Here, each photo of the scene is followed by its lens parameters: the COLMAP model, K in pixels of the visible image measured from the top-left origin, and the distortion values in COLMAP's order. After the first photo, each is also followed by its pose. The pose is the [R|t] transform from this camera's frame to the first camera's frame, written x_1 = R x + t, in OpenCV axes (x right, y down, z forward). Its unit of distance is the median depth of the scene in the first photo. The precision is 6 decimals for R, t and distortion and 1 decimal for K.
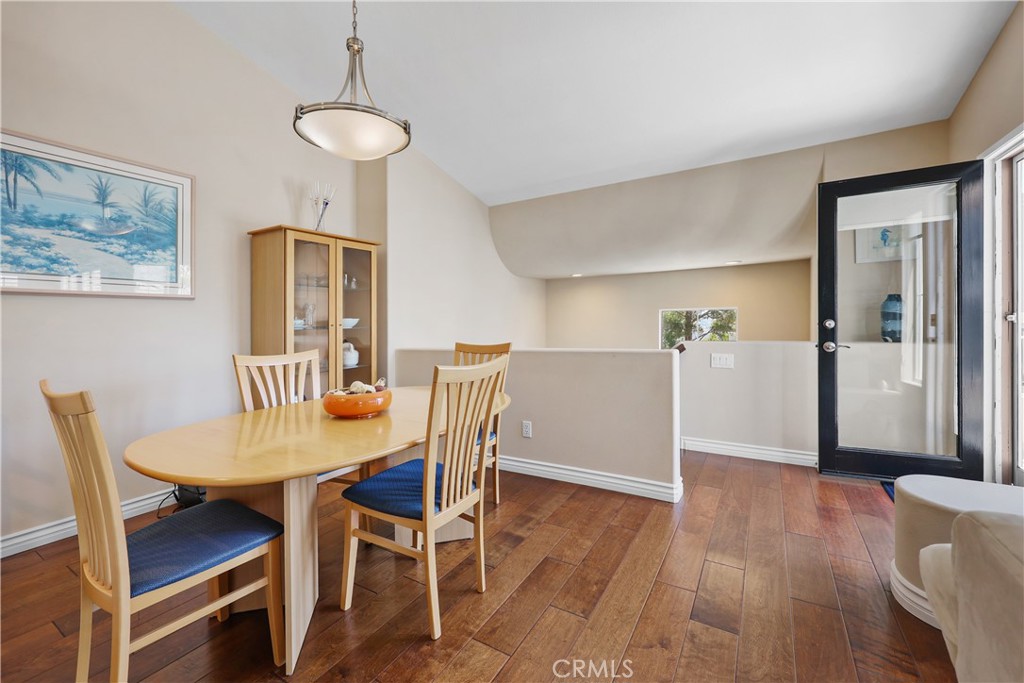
lens RADIAL K [[420.6, 0, 494.1], [0, 420.6, 318.8], [0, 0, 1]] dist [-0.002482, 0.000942]
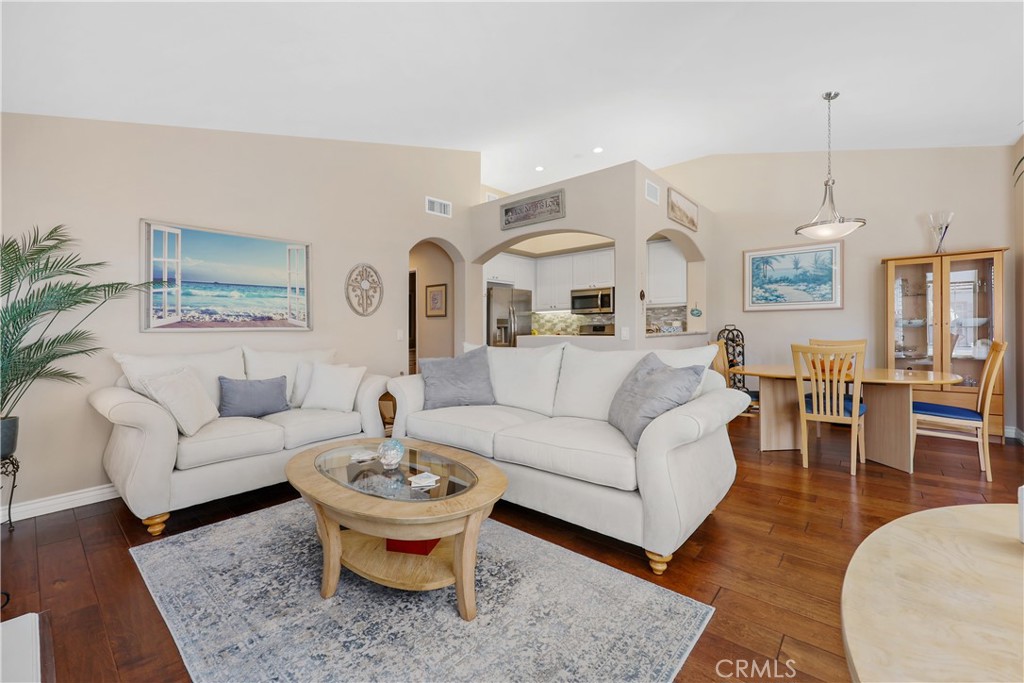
lens RADIAL K [[420.6, 0, 512.8], [0, 420.6, 332.4], [0, 0, 1]] dist [-0.002482, 0.000942]
pose [[-0.142658, 0.030840, -0.989291, 1.415888], [0.022516, 0.999357, 0.027907, -0.030376], [0.989516, -0.018294, -0.143261, -0.157043]]
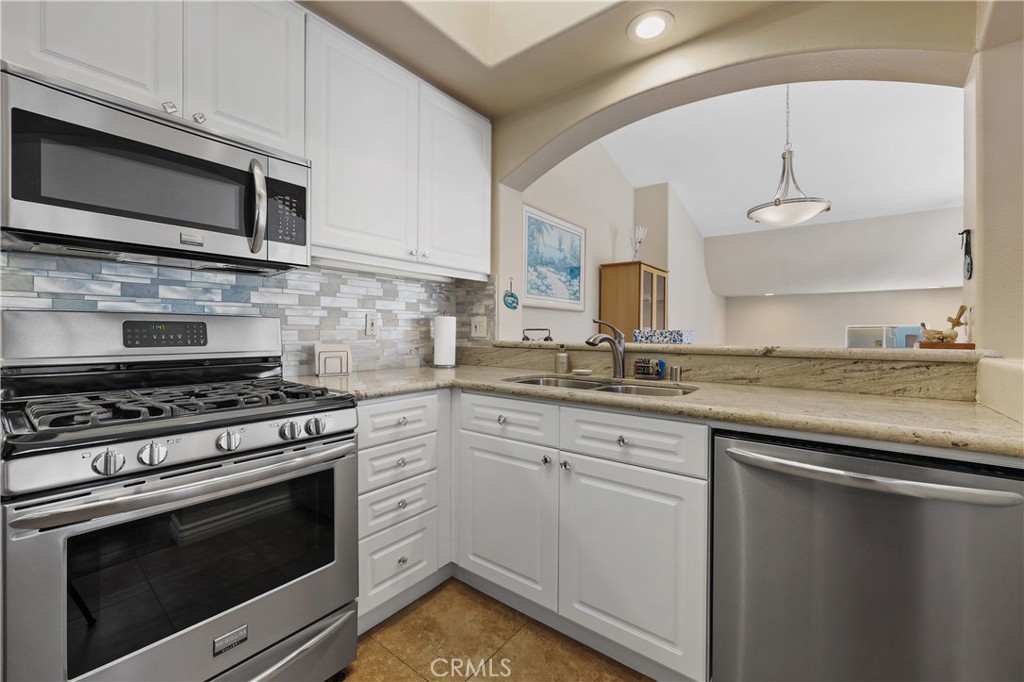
lens RADIAL K [[420.6, 0, 510.4], [0, 420.6, 338.8], [0, 0, 1]] dist [-0.002482, 0.000942]
pose [[0.995462, 0.023137, -0.092307, -0.926431], [-0.021137, 0.999521, 0.022584, 0.020552], [0.092786, -0.020530, 0.995474, -0.533168]]
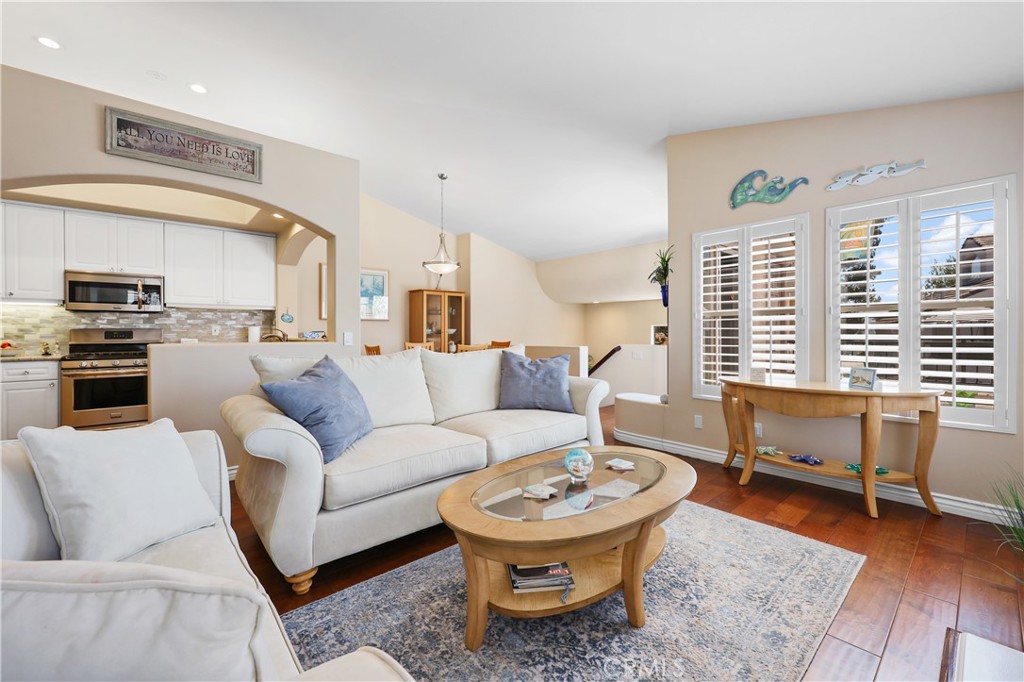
lens RADIAL K [[420.6, 0, 508.3], [0, 420.6, 337.8], [0, 0, 1]] dist [-0.002482, 0.000942]
pose [[0.959415, 0.019504, -0.281322, 0.719942], [-0.012783, 0.999588, 0.025707, -0.020783], [0.281707, -0.021067, 0.959269, -1.291381]]
